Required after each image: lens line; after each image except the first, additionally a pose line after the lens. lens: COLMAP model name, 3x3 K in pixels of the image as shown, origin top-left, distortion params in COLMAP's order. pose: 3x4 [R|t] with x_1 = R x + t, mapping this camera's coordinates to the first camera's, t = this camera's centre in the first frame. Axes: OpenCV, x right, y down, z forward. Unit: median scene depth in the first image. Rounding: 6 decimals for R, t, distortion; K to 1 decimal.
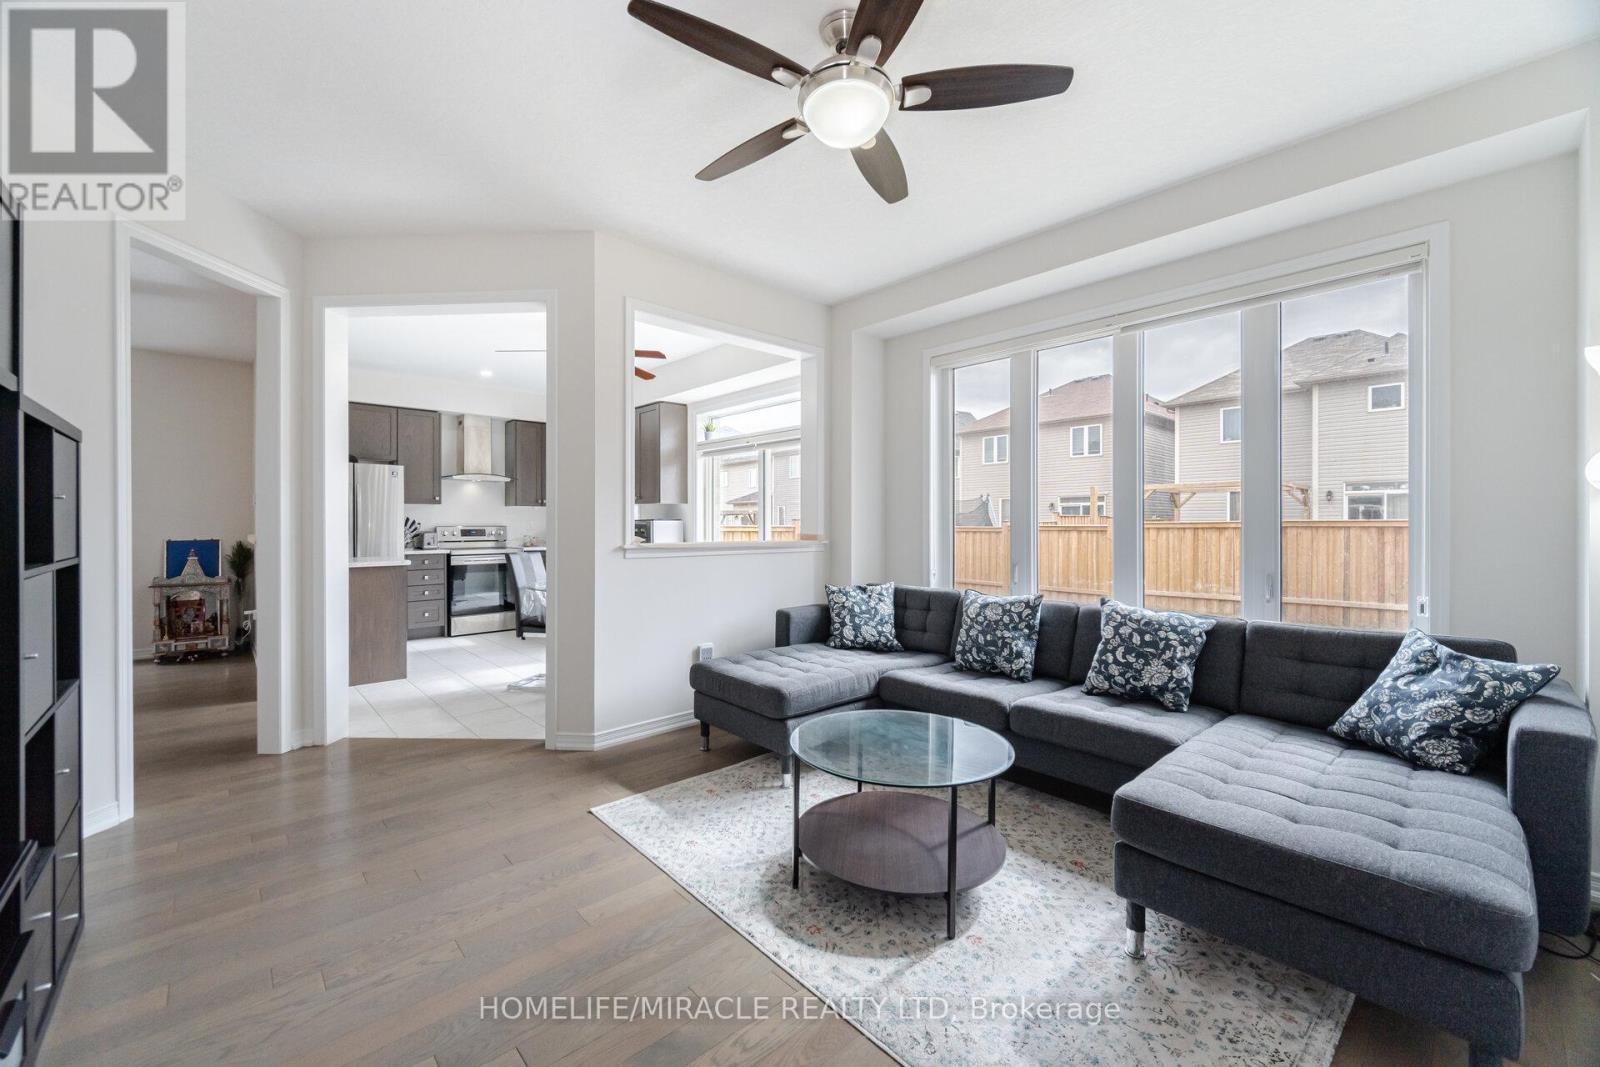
lens RADIAL K [[639.2, 0, 789.5], [0, 639.2, 523.2], [0, 0, 1]] dist [-0.001969, -0.000133]
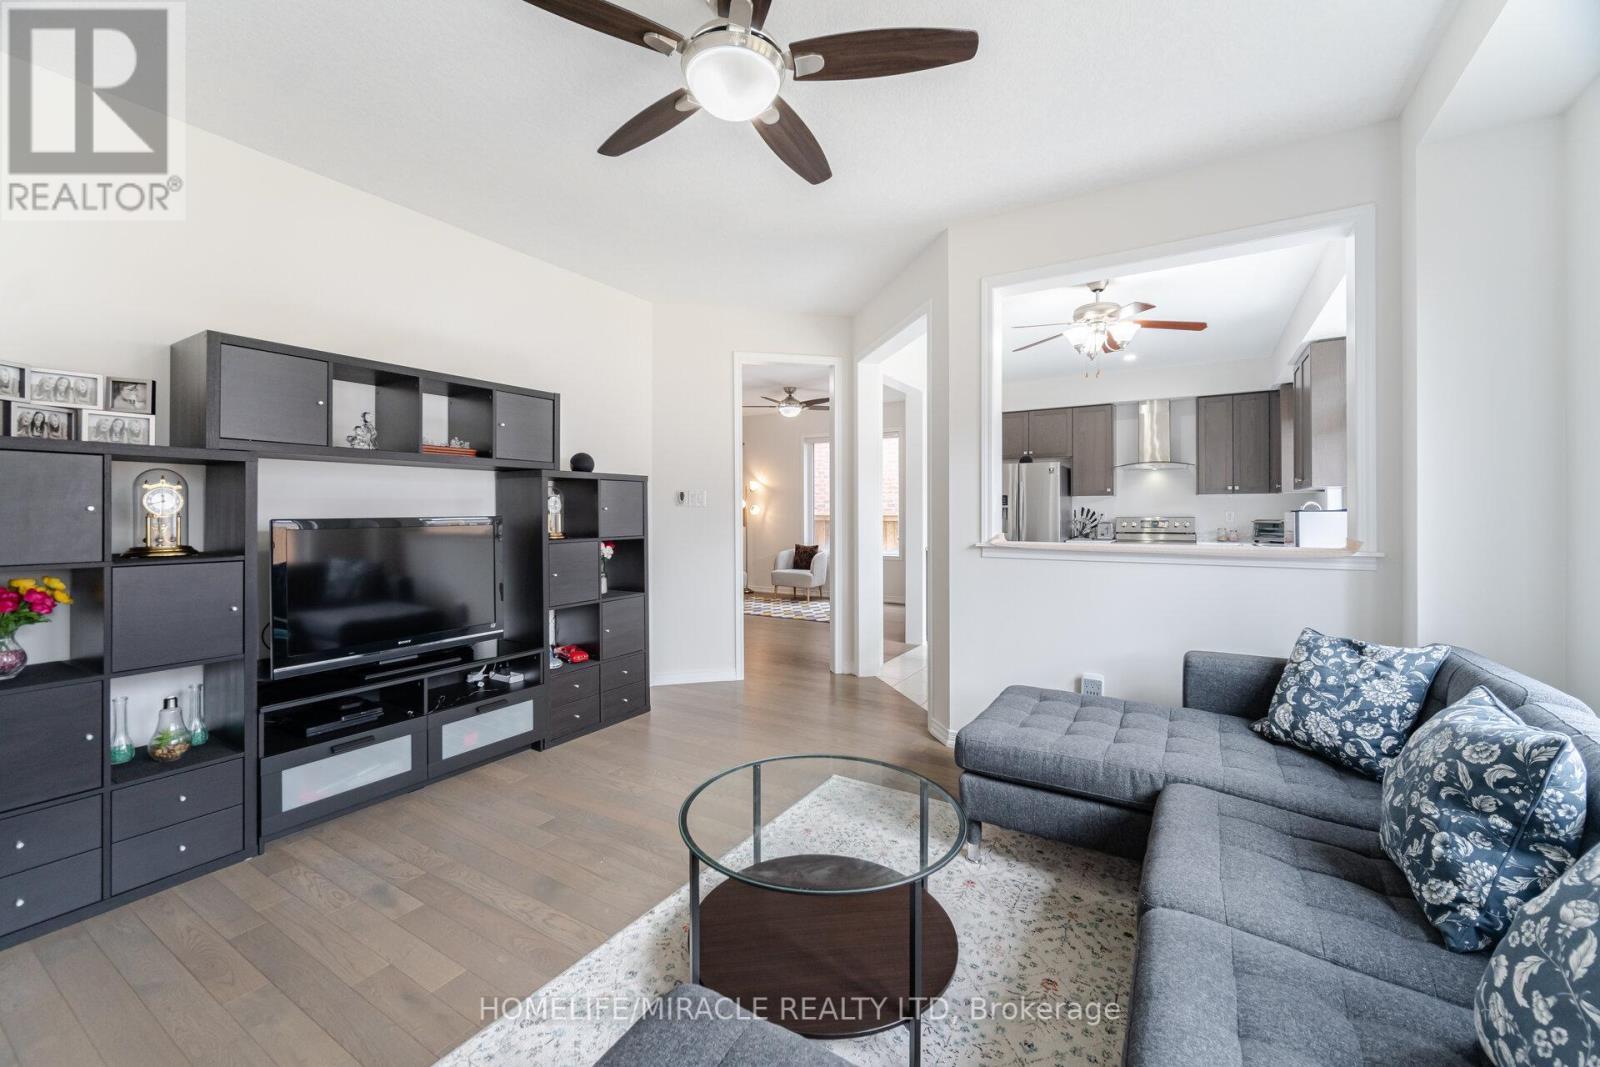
lens RADIAL K [[639.2, 0, 789.5], [0, 639.2, 523.2], [0, 0, 1]] dist [-0.001969, -0.000133]
pose [[0.283222, 0.015882, -0.958923, 0.505942], [0.002541, 0.999847, 0.017310, -0.009755], [0.959051, -0.007339, 0.283138, 0.422191]]
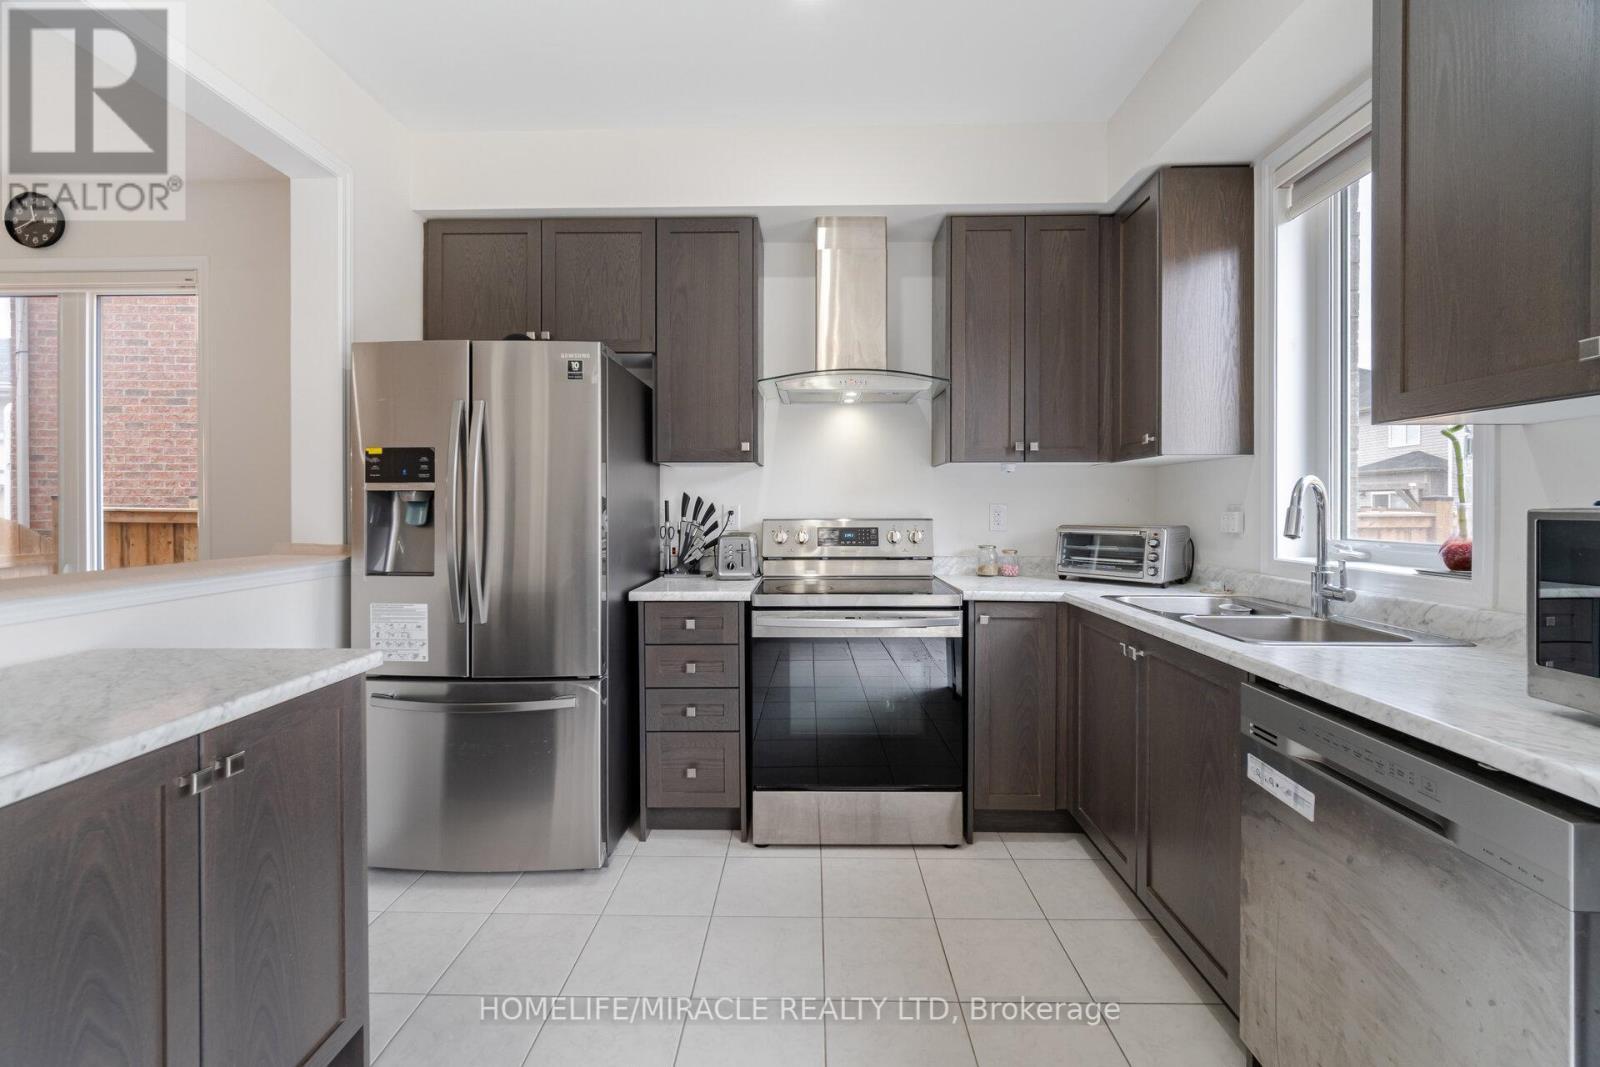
lens RADIAL K [[639.2, 0, 789.5], [0, 639.2, 523.2], [0, 0, 1]] dist [-0.001969, -0.000133]
pose [[0.735632, 0.012130, -0.677273, -0.509922], [-0.002071, 0.999875, 0.015658, 0.000476], [0.677379, -0.010116, 0.735565, 1.361583]]
